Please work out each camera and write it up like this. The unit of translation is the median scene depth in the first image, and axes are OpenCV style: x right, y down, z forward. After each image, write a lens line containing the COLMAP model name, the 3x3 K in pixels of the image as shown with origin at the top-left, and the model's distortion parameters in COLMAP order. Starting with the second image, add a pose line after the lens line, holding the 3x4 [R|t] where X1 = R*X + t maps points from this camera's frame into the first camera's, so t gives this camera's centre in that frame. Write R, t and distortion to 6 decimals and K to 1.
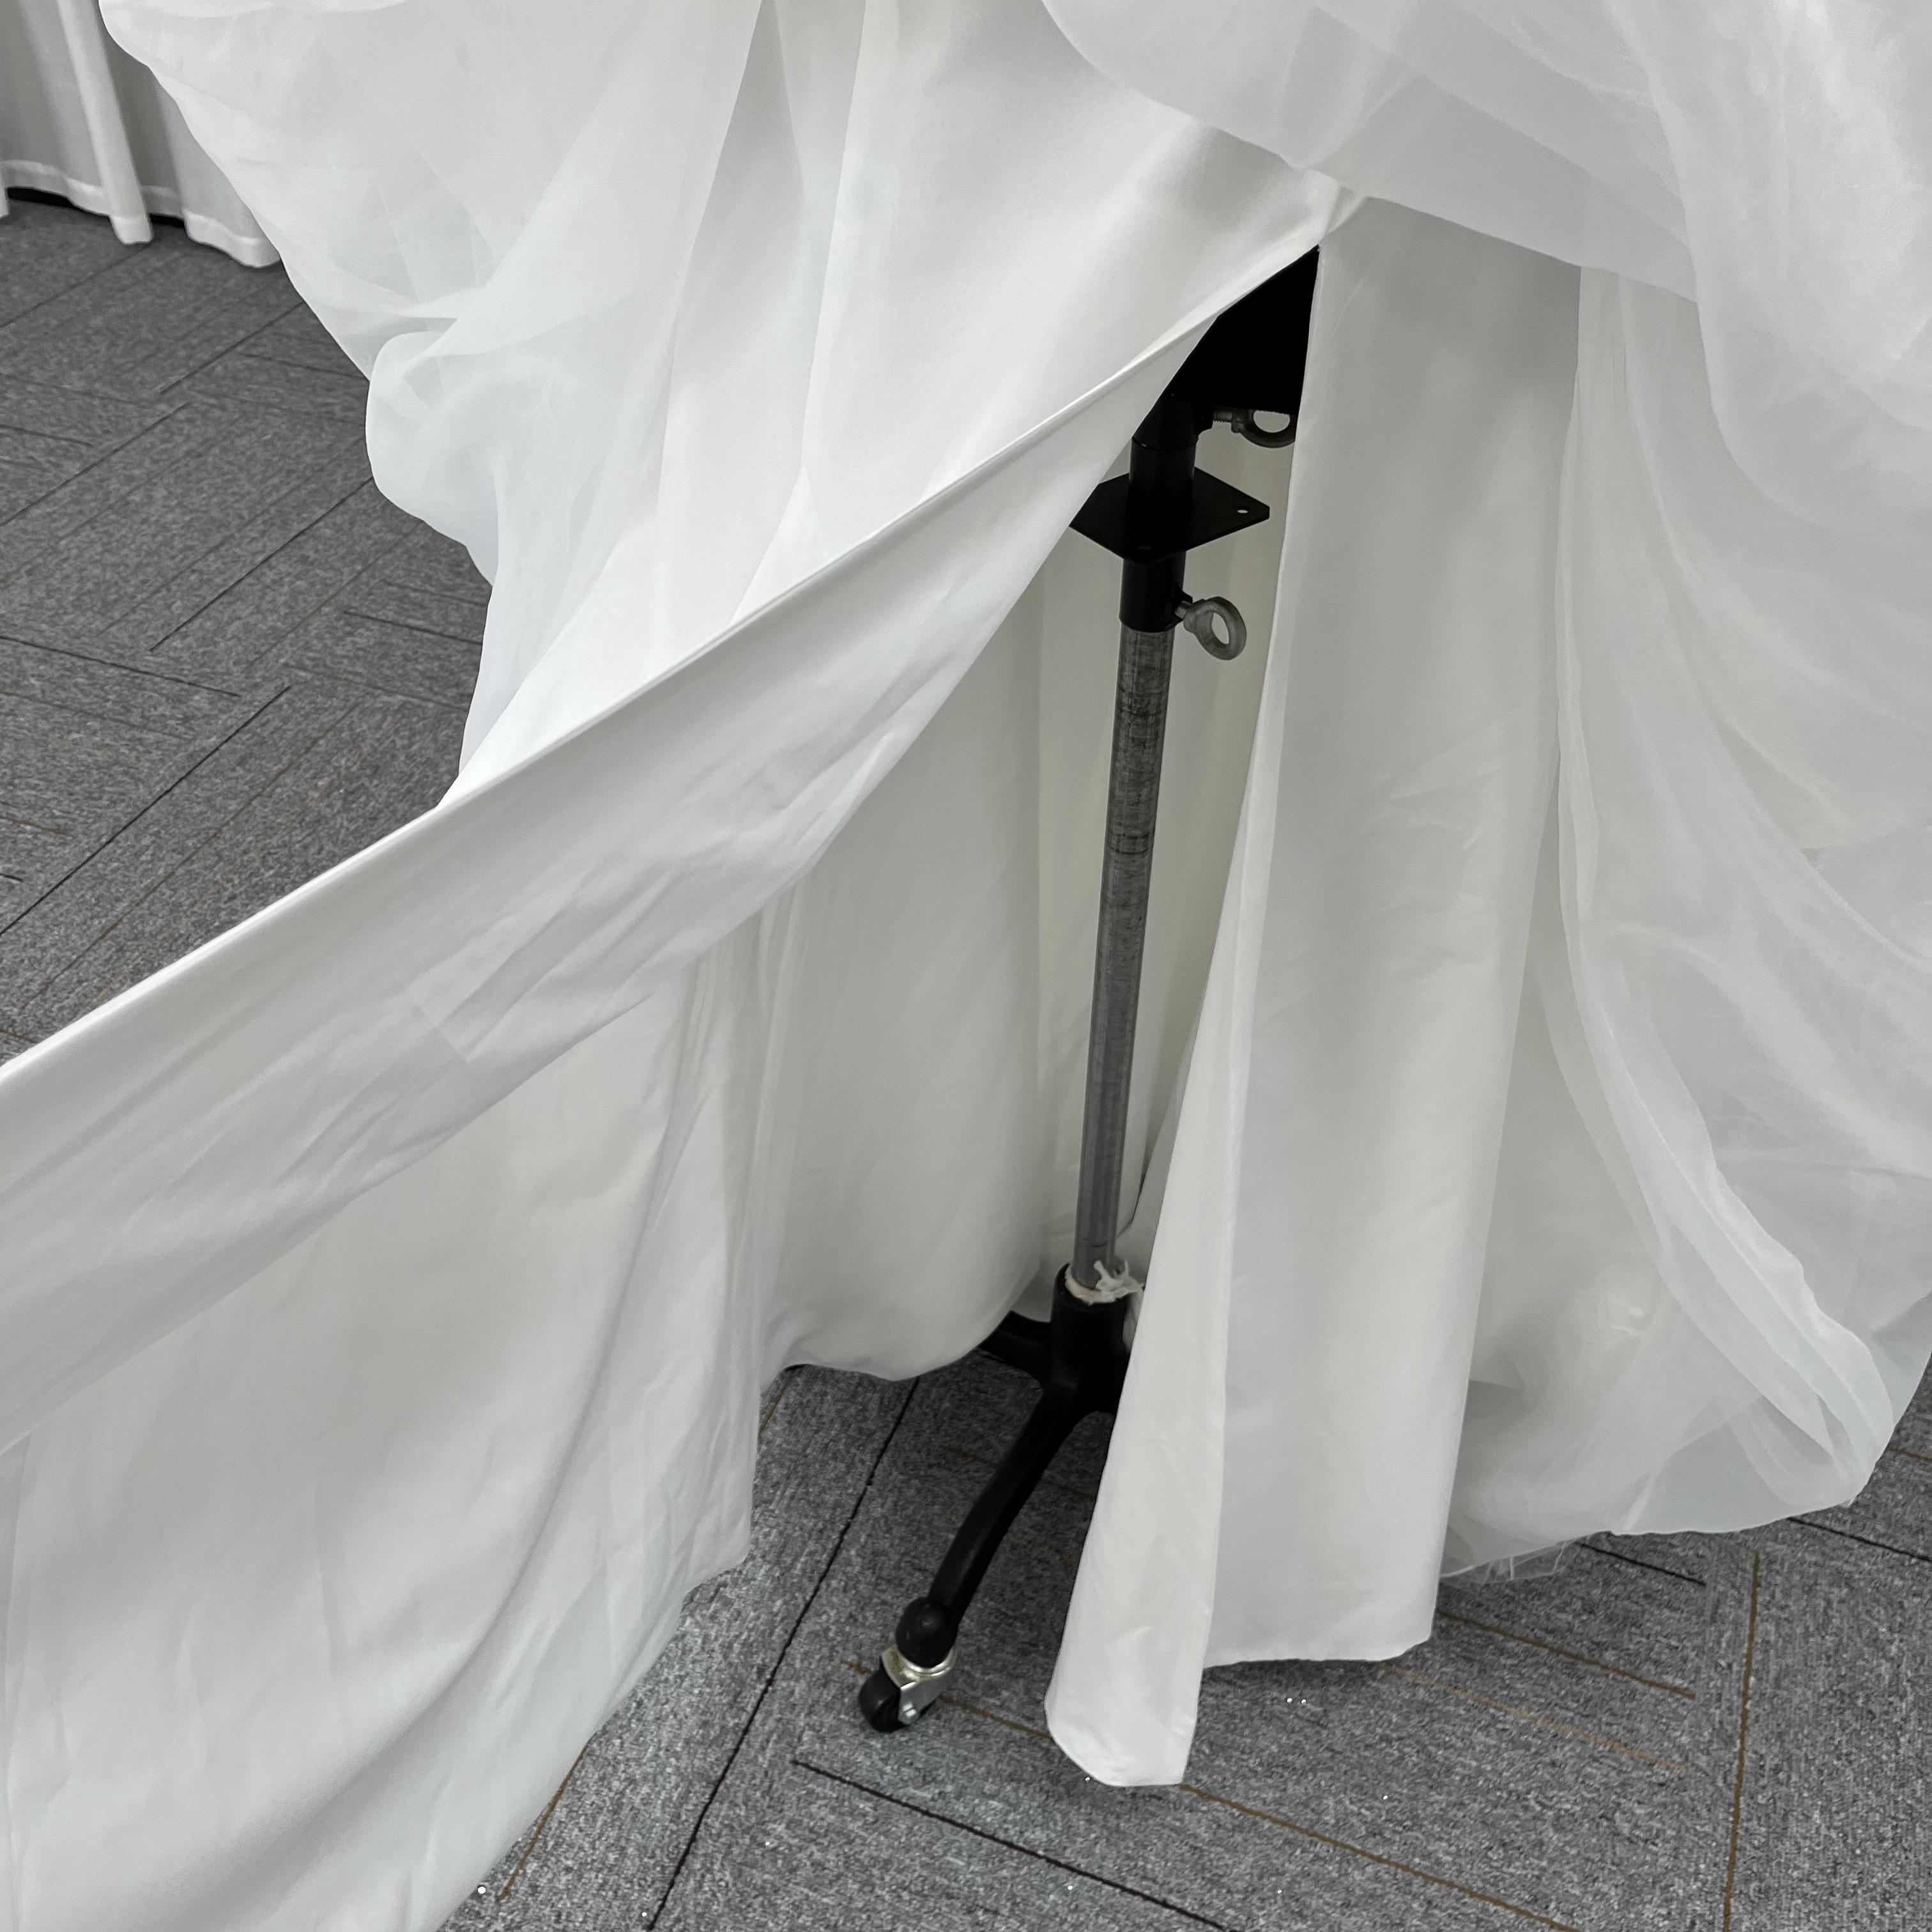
lens RADIAL K [[1967.8, 0, 919.8], [0, 1967.8, 981.6], [0, 0, 1]] dist [0.028646, 0.000000]
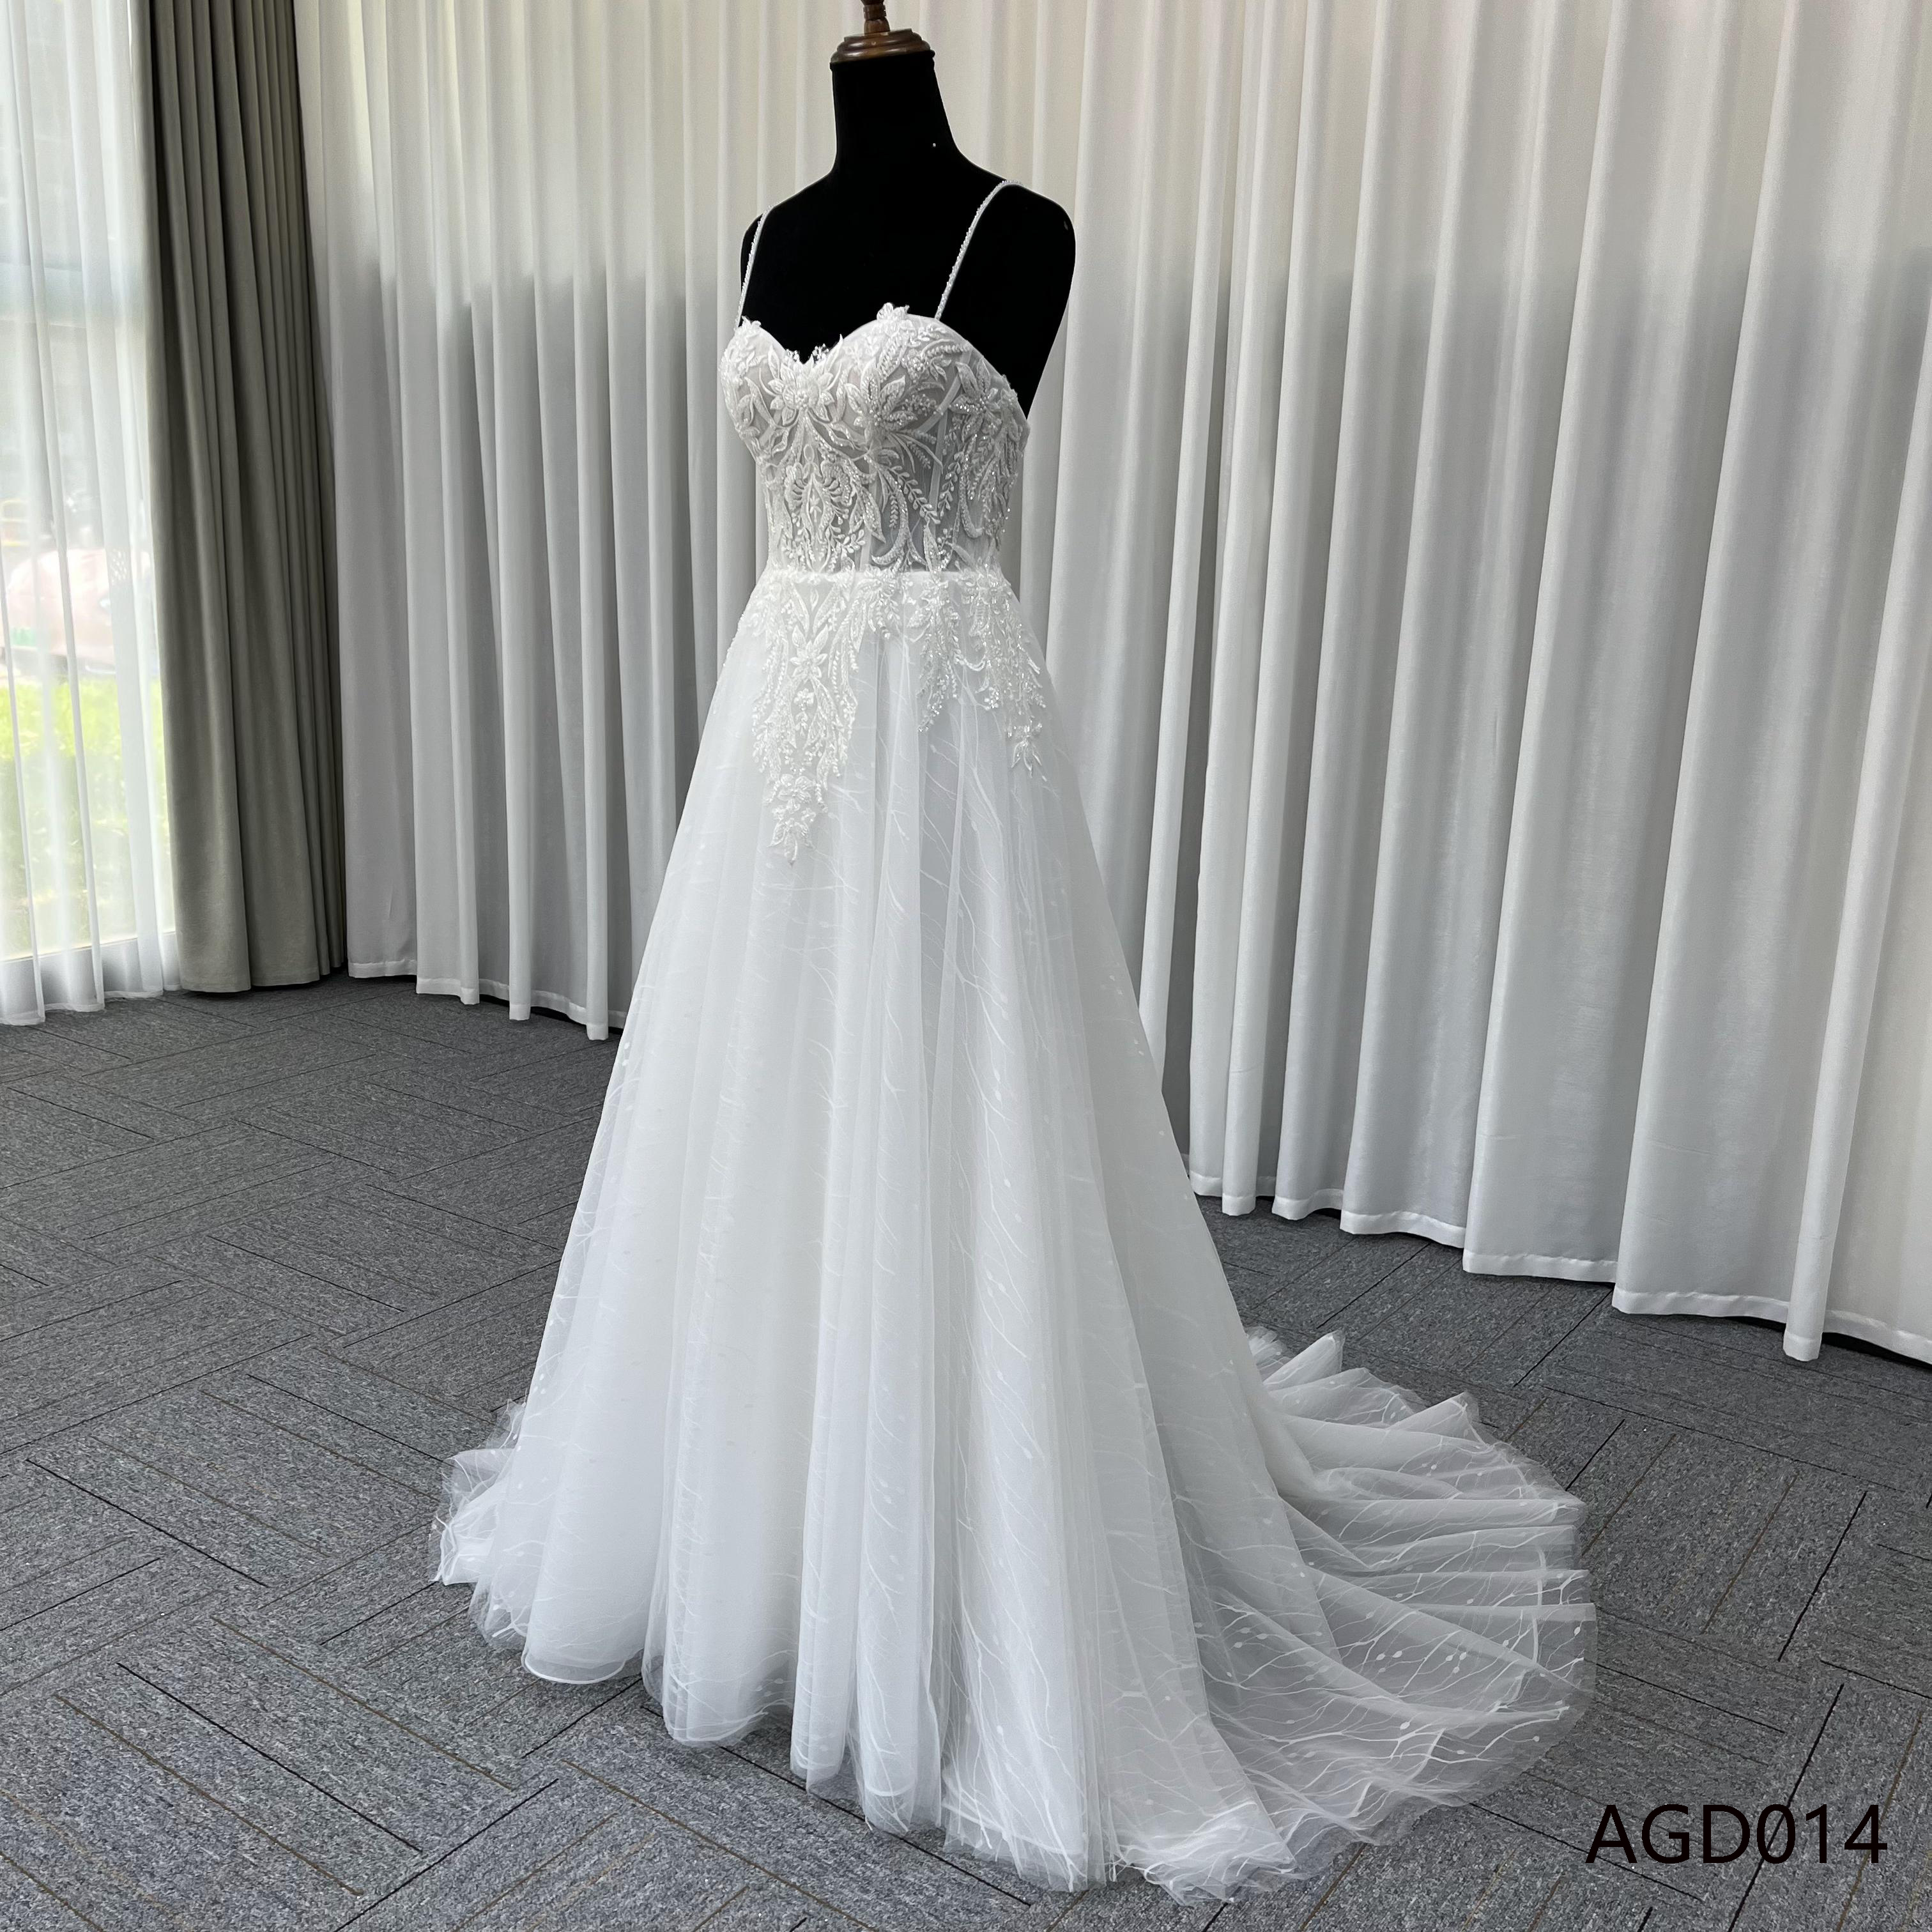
lens RADIAL K [[1967.8, 0, 970.2], [0, 1967.8, 974.9], [0, 0, 1]] dist [0.028646, 0.000000]
pose [[0.972246, 0.087149, -0.217123, 0.313658], [-0.178910, 0.874949, -0.449949, 0.320487], [0.150759, 0.476307, 0.866258, -0.461739]]
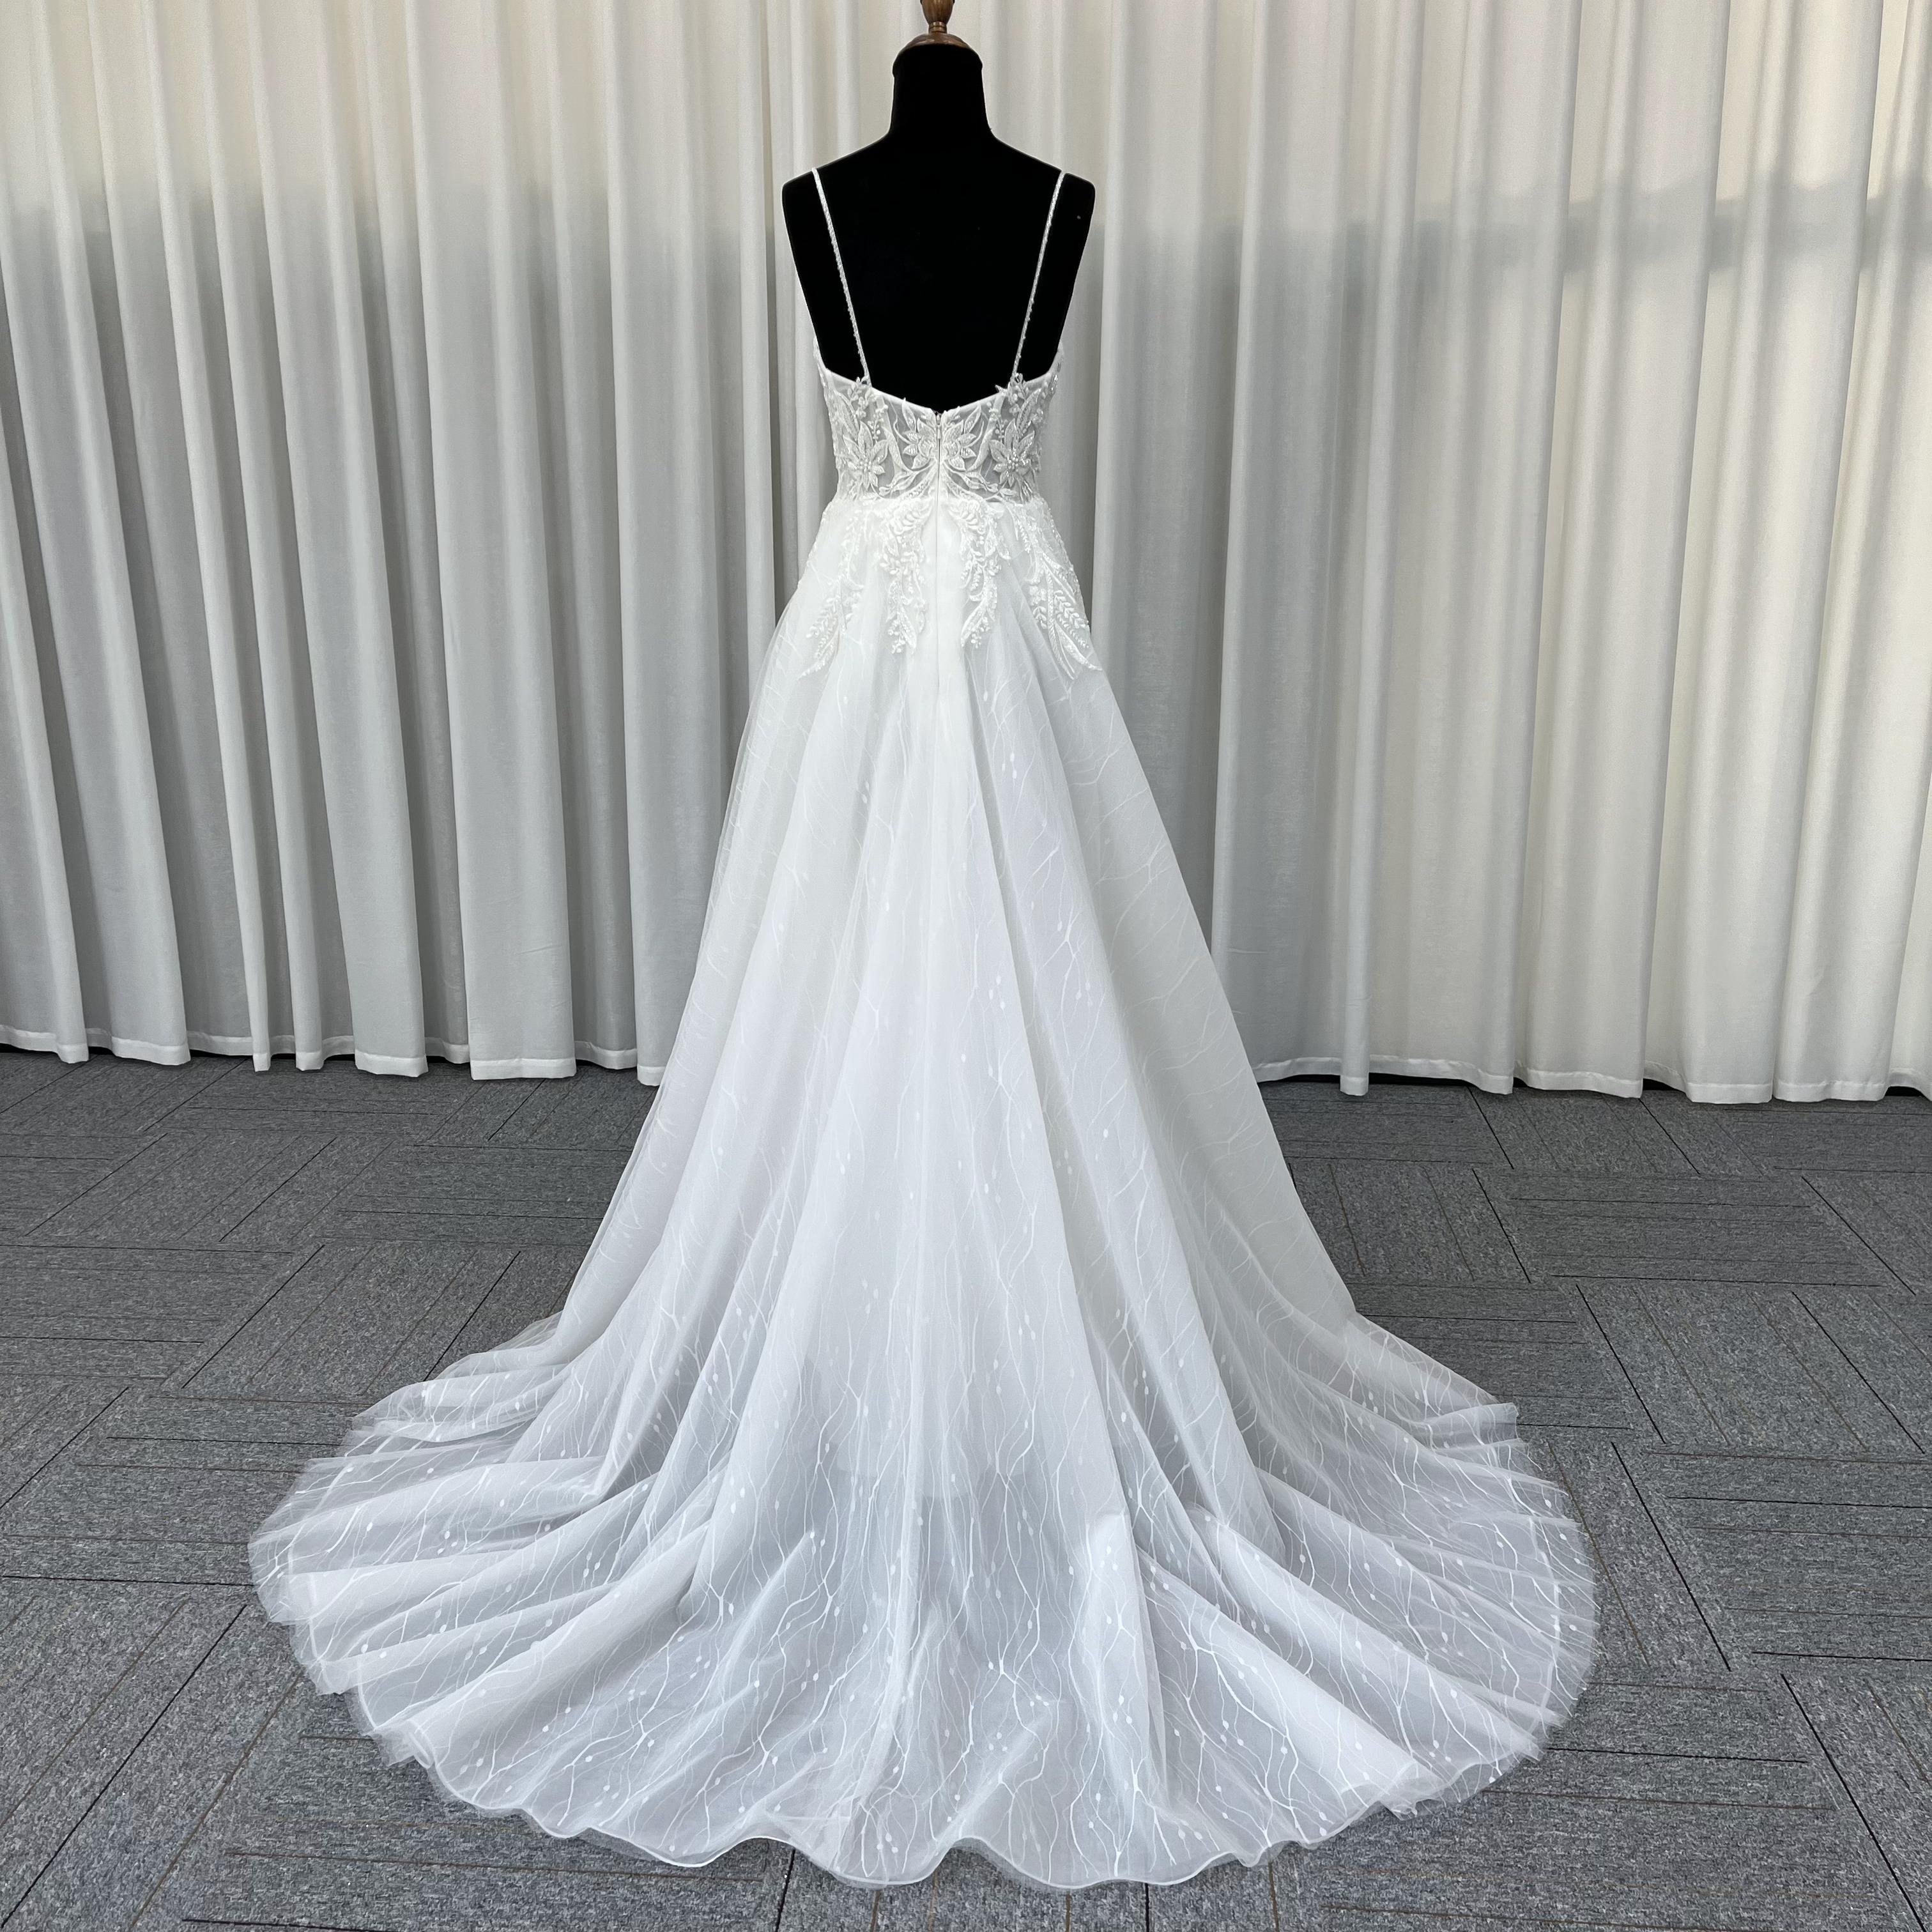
lens RADIAL K [[1967.8, 0, 949.5], [0, 1967.8, 990.5], [0, 0, 1]] dist [0.028646, 0.000000]
pose [[0.954083, -0.081975, 0.288107, -0.271066], [0.201311, 0.887703, -0.414073, 0.407647], [-0.221810, 0.453059, 0.863445, -0.540328]]
